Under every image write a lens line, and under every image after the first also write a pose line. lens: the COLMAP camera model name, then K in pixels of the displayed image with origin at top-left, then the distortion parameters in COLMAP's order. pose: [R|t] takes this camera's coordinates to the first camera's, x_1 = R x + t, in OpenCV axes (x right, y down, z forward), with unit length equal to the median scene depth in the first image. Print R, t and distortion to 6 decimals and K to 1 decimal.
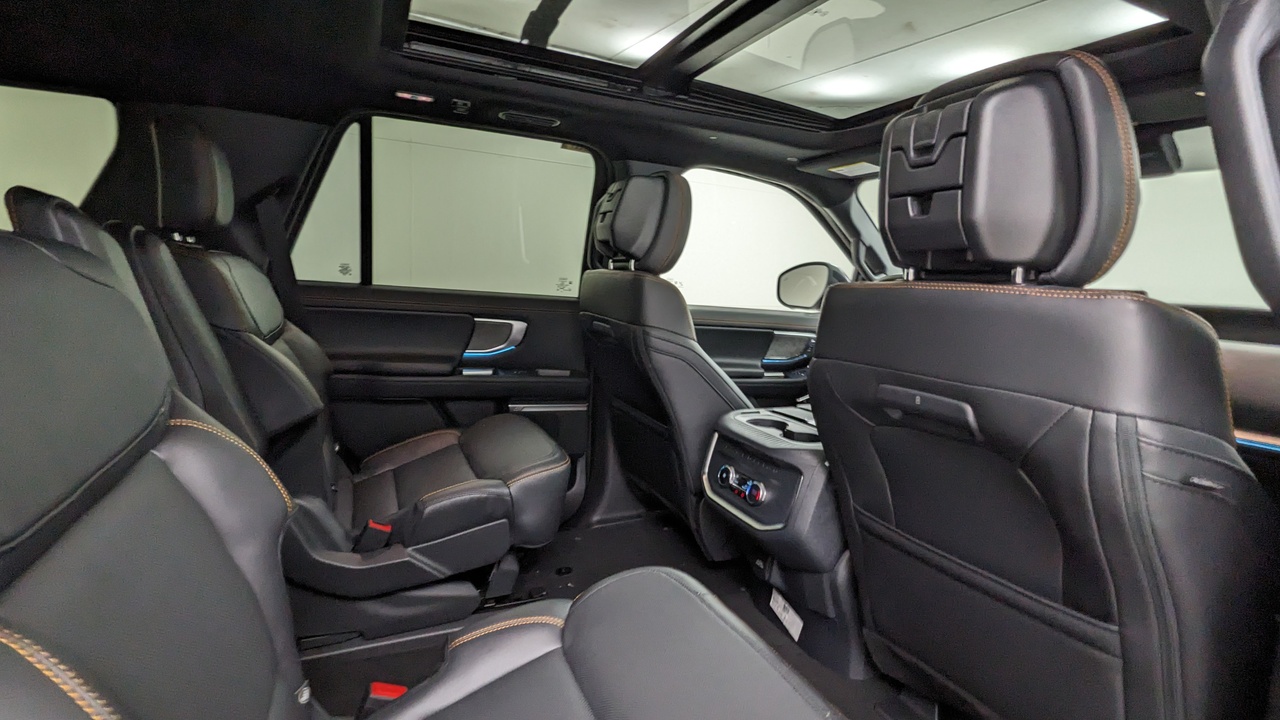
lens RADIAL K [[605.4, 0, 643.8], [0, 605.4, 361.2], [0, 0, 1]] dist [0.001368, -0.000251]
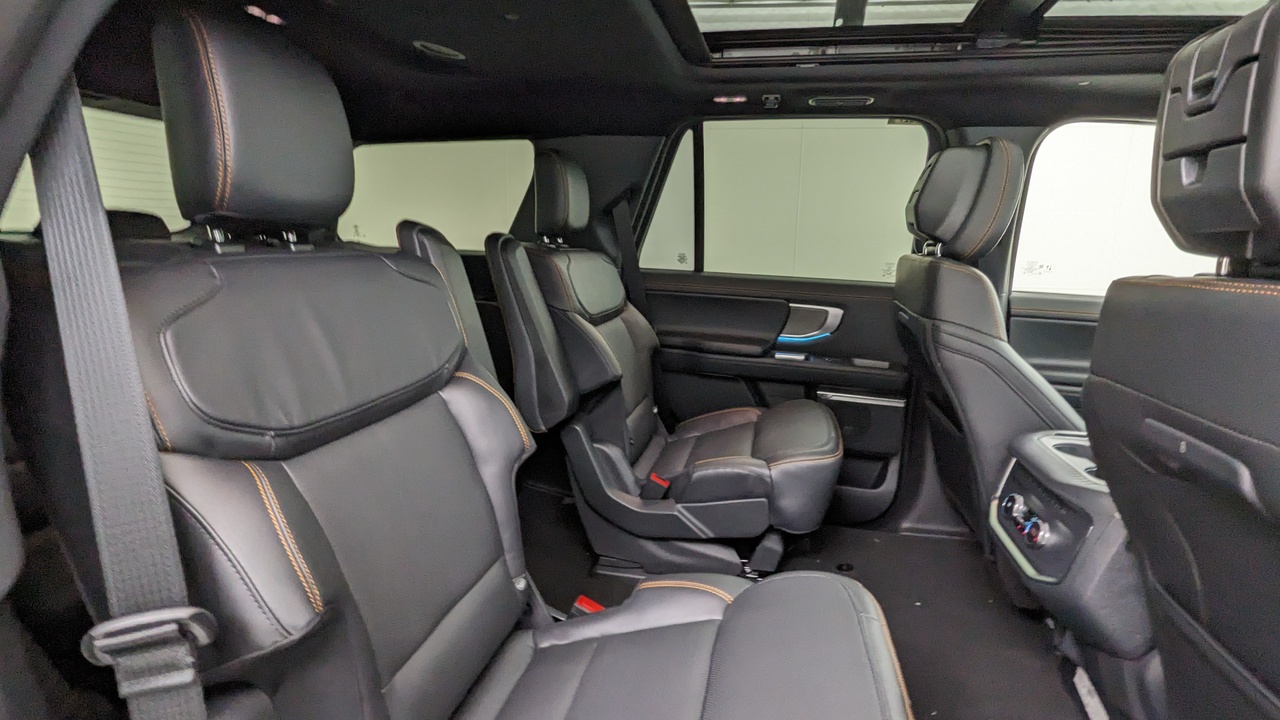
lens RADIAL K [[605.4, 0, 643.8], [0, 605.4, 361.2], [0, 0, 1]] dist [0.001368, -0.000251]
pose [[0.803372, 0.085040, -0.589374, 0.184355], [-0.066830, 0.996373, 0.052669, -0.015745], [0.591715, -0.002925, 0.806142, 0.031456]]
